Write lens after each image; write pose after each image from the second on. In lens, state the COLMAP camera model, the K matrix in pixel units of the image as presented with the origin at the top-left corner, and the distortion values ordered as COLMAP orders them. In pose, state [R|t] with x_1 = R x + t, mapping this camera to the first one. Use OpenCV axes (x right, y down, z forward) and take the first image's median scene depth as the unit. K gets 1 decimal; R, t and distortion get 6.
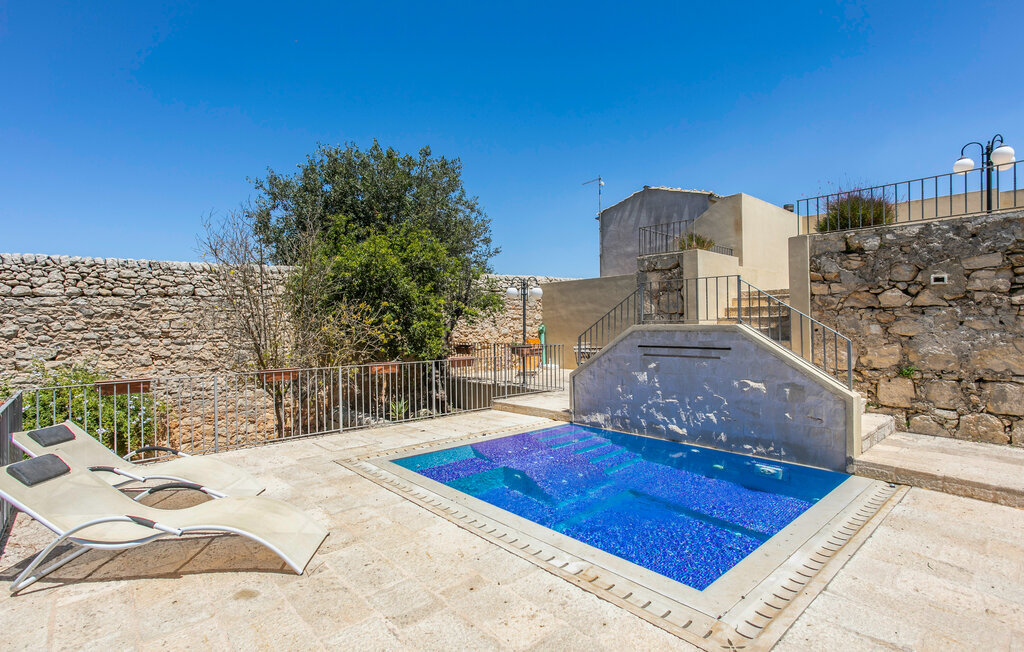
lens RADIAL K [[504.5, 0, 512.0], [0, 504.5, 326.0], [0, 0, 1]] dist [-0.021498, 0.000203]
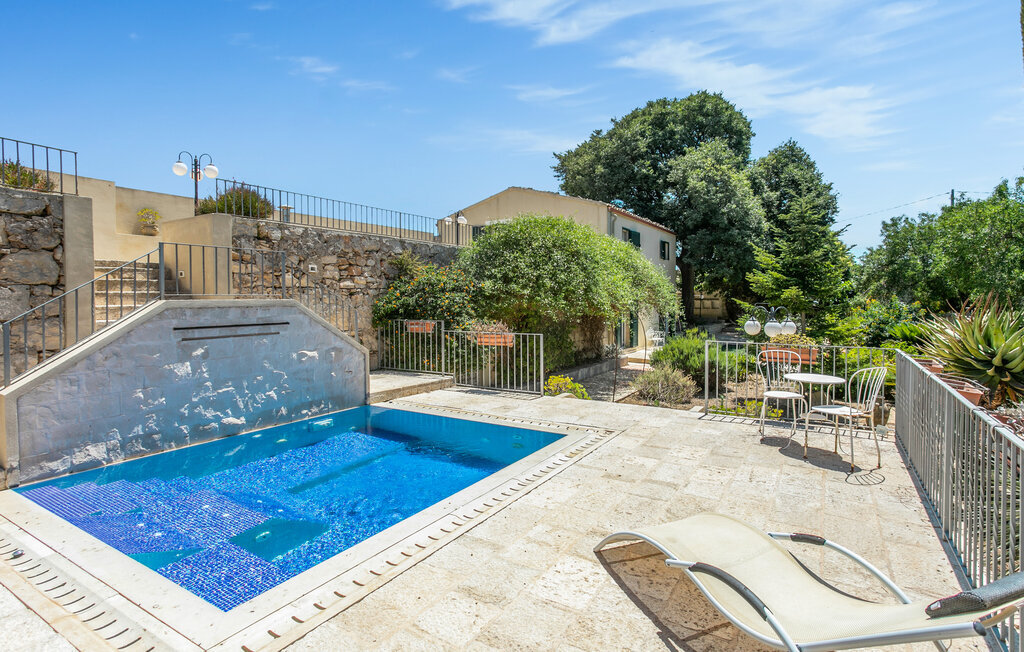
lens RADIAL K [[508.3, 0, 519.8], [0, 508.3, 311.8], [0, 0, 1]] dist [-0.019019, 0.000376]
pose [[-0.295152, -0.016378, 0.955310, -0.669187], [0.010836, 0.999731, 0.020488, 0.005962], [-0.955389, 0.016399, -0.294895, 0.816262]]
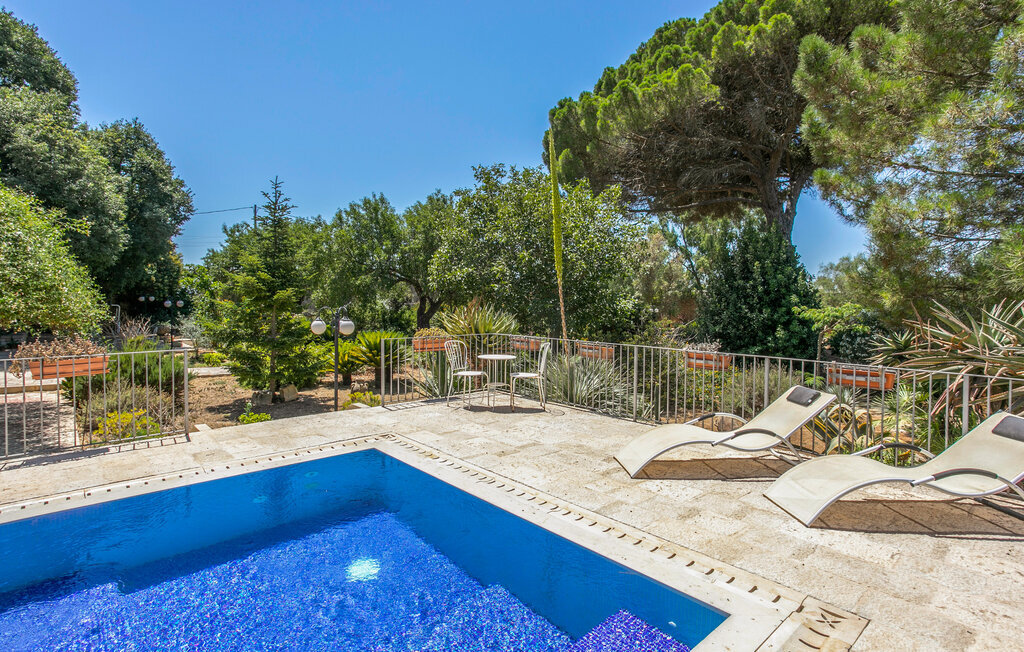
lens RADIAL K [[525.7, 0, 512.0], [0, 525.7, 326.0], [0, 0, 1]] dist [-0.015535, 0.000448]
pose [[-0.999983, 0.005790, -0.000397, -0.054115], [0.005757, 0.998277, 0.058398, -0.005591], [0.000734, 0.058395, -0.998293, 1.325004]]
